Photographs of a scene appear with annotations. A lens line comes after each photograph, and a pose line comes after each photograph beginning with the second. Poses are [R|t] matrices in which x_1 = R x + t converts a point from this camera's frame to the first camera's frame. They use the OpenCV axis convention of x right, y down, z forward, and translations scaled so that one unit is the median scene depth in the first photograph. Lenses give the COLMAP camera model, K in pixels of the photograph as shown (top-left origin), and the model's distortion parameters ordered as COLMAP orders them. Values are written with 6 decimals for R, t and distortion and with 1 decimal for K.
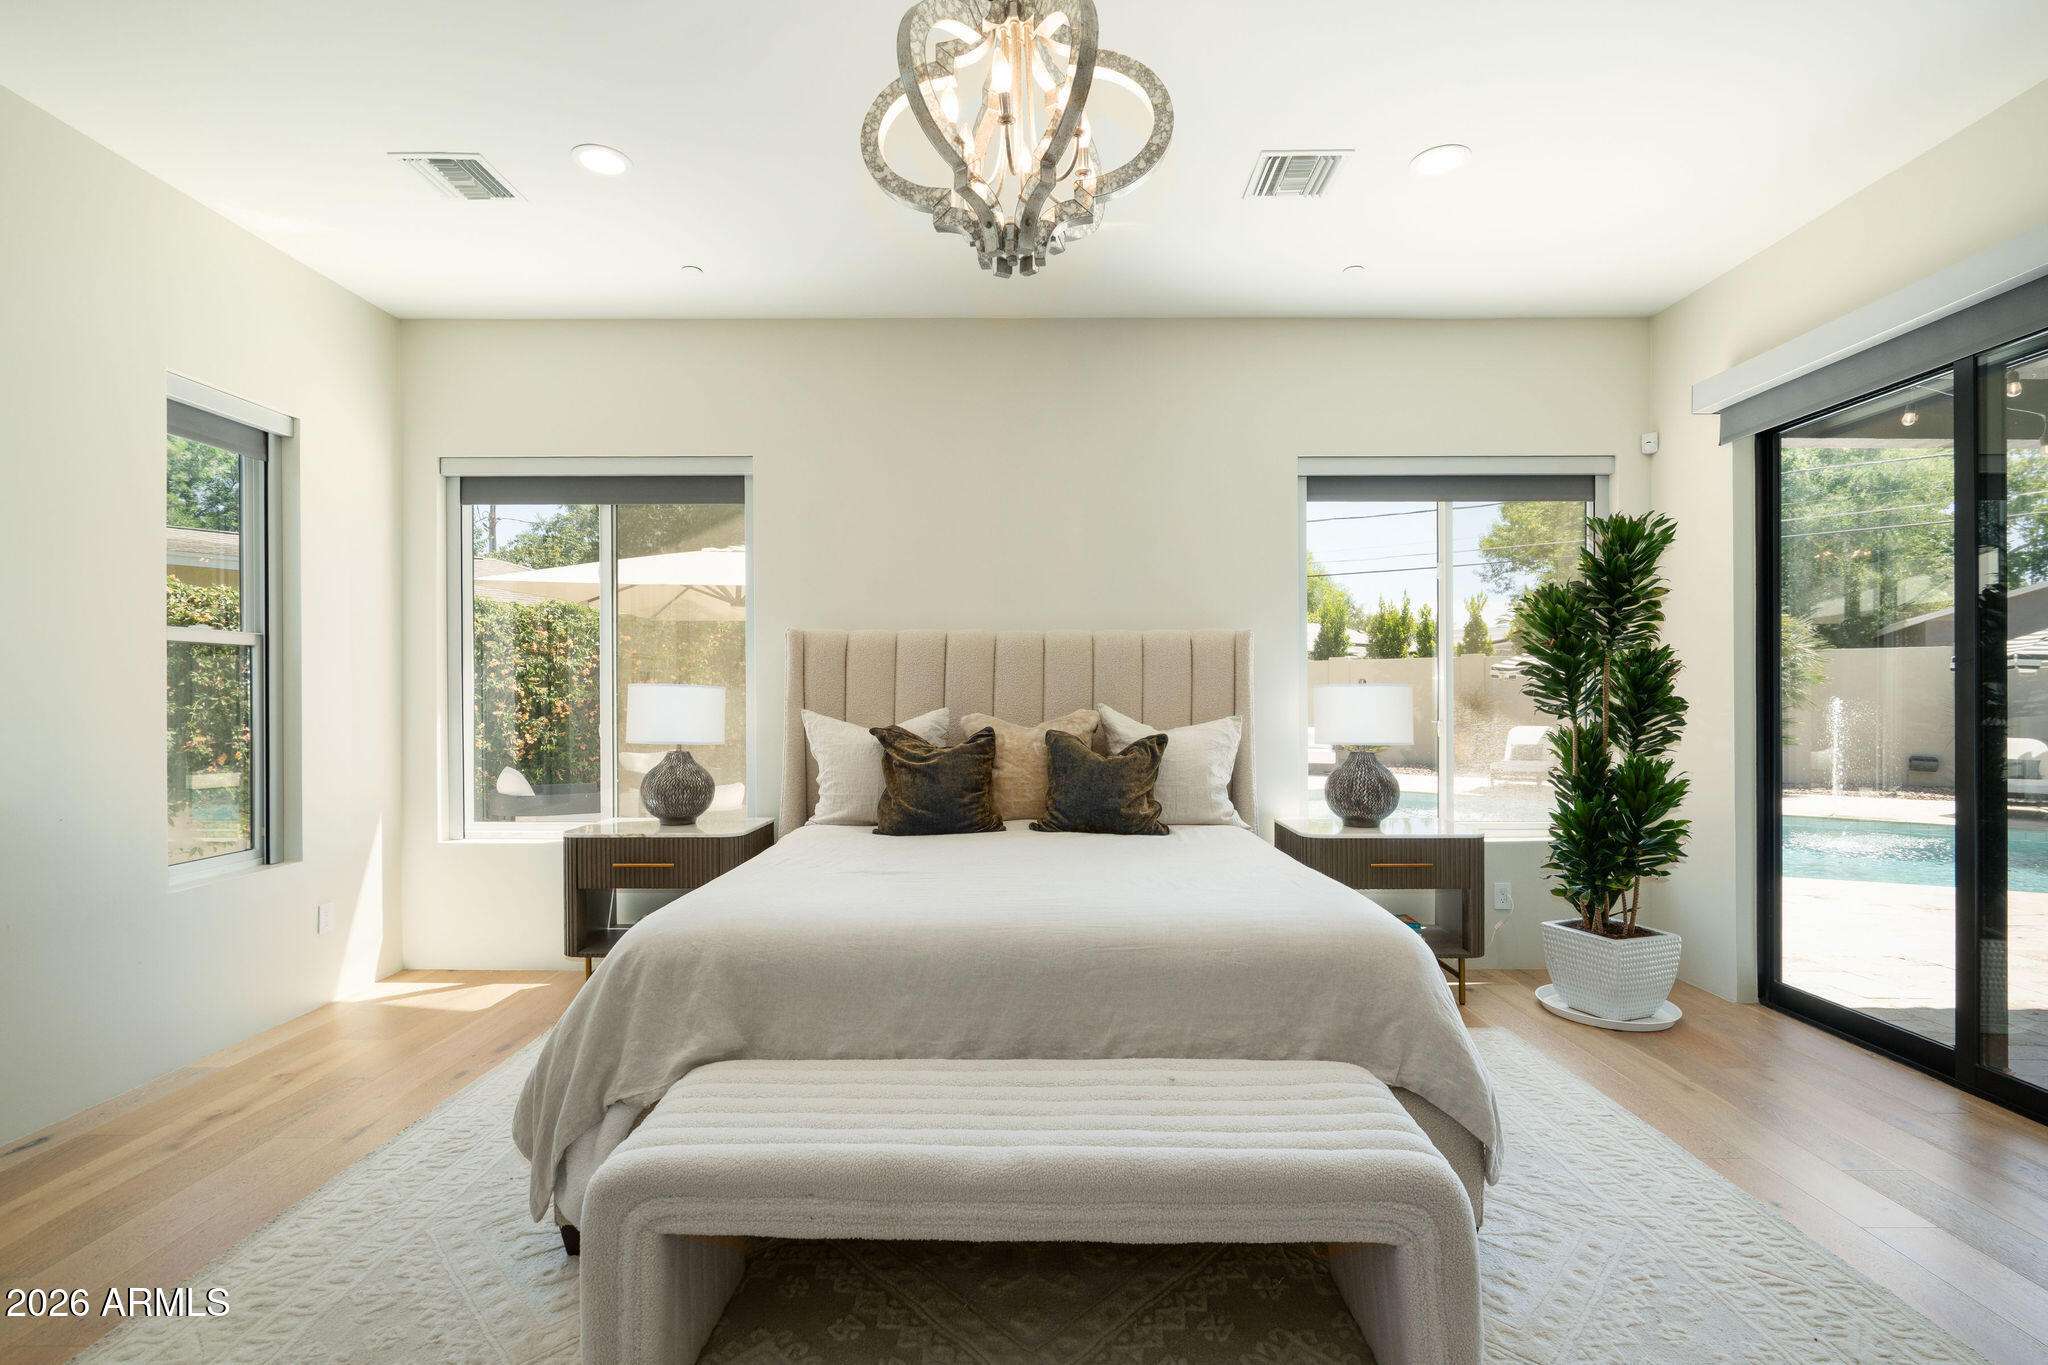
lens RADIAL K [[915.6, 0, 1025.1], [0, 915.6, 694.1], [0, 0, 1]] dist [-0.000788, 0.001548]
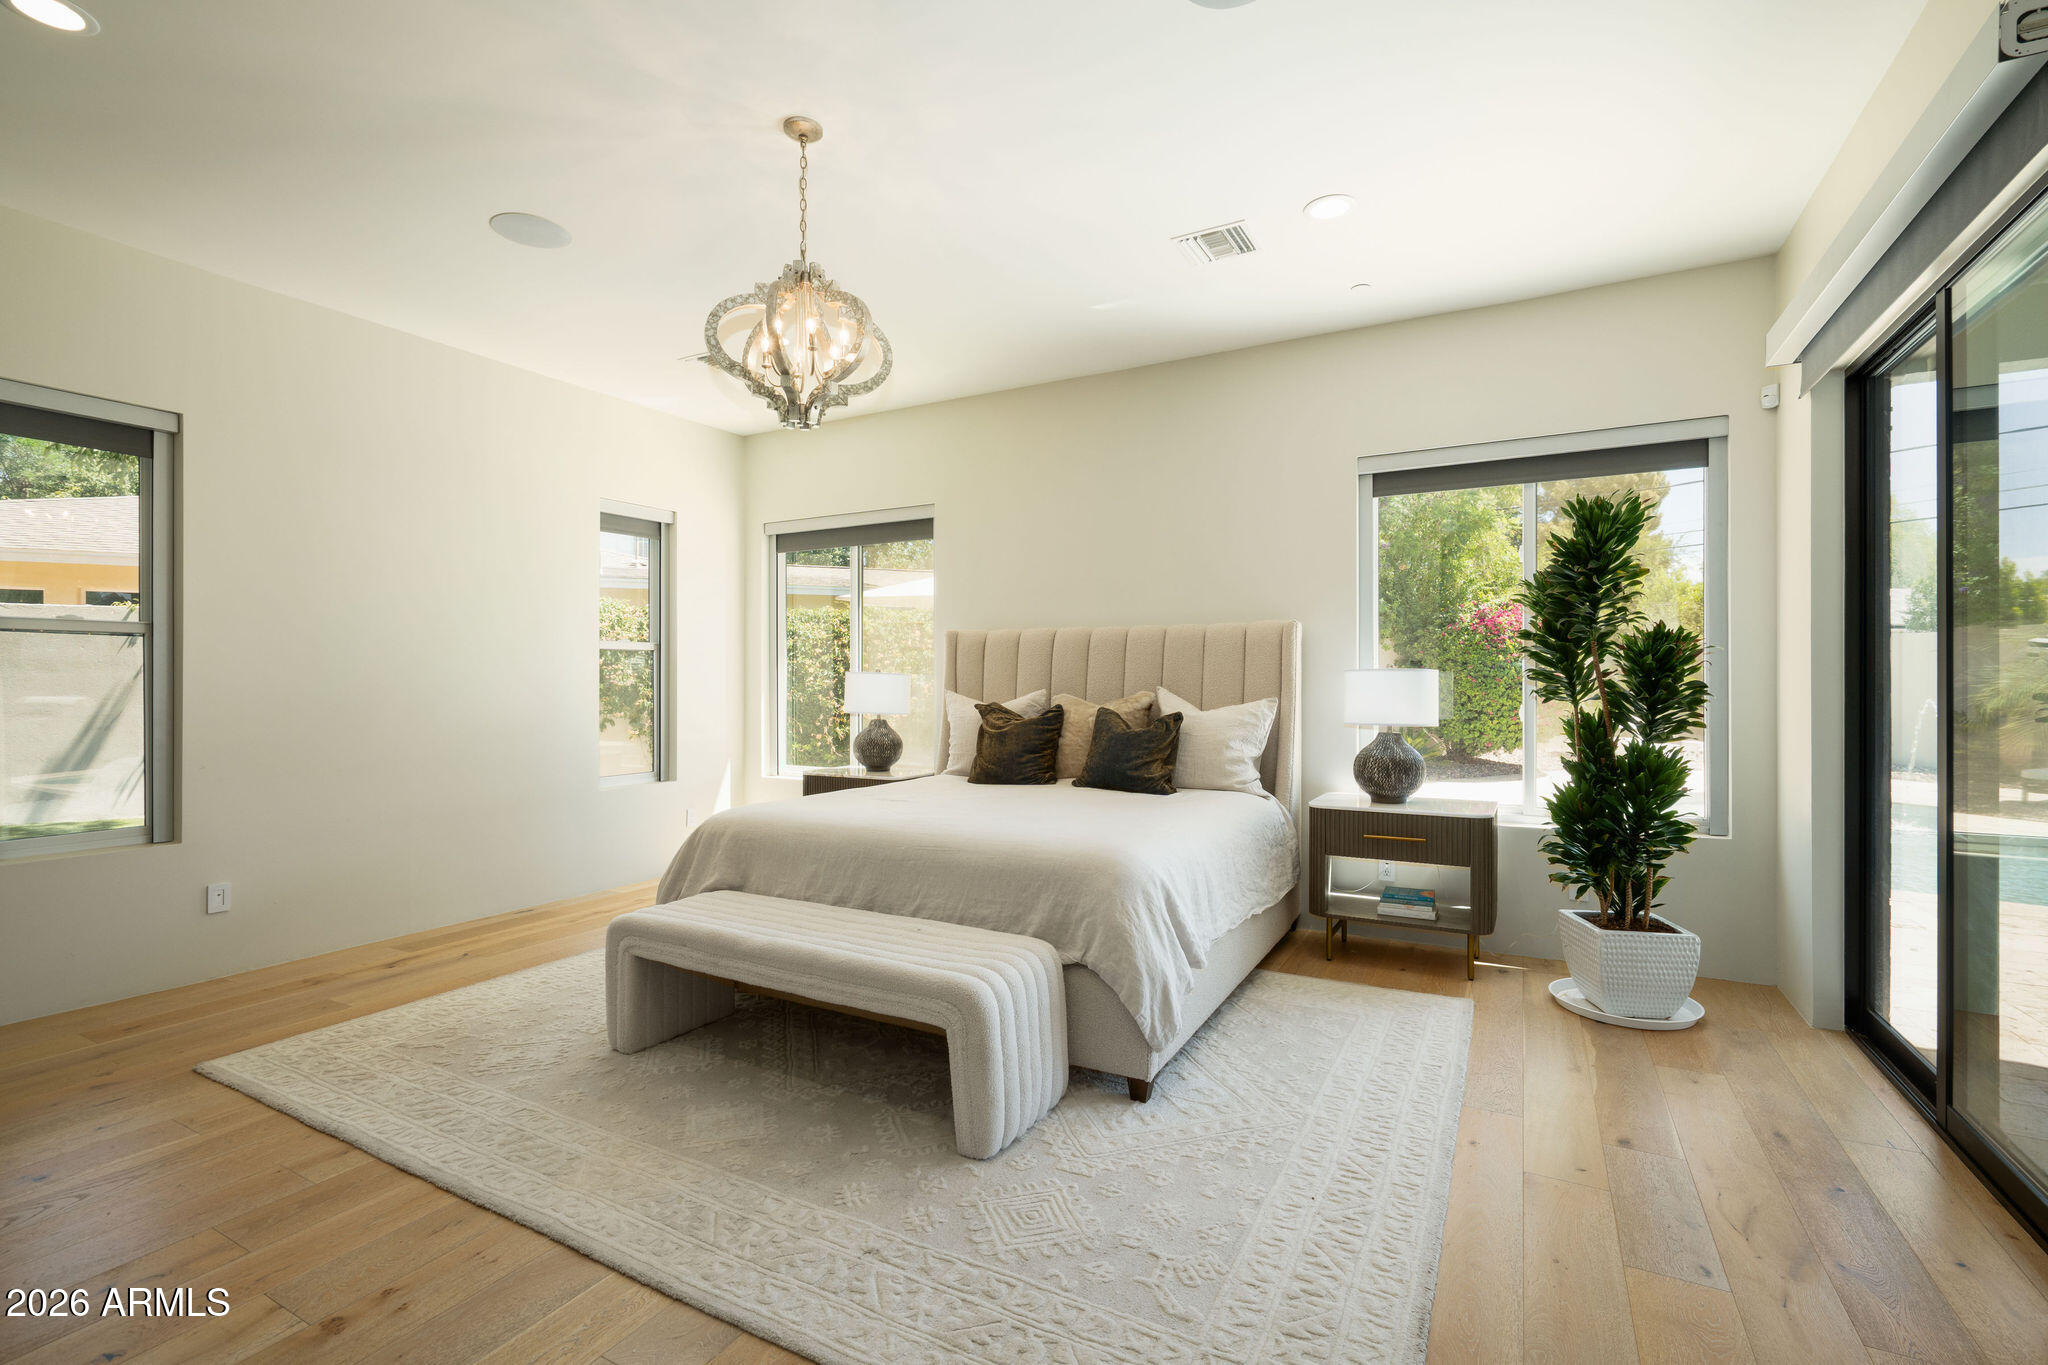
lens RADIAL K [[915.6, 0, 1060.8], [0, 915.6, 675.7], [0, 0, 1]] dist [-0.000788, 0.001548]
pose [[0.883540, -0.001880, -0.468352, 0.567972], [0.000250, 0.999994, -0.003544, 0.000596], [0.468355, 0.003014, 0.883535, -0.128009]]
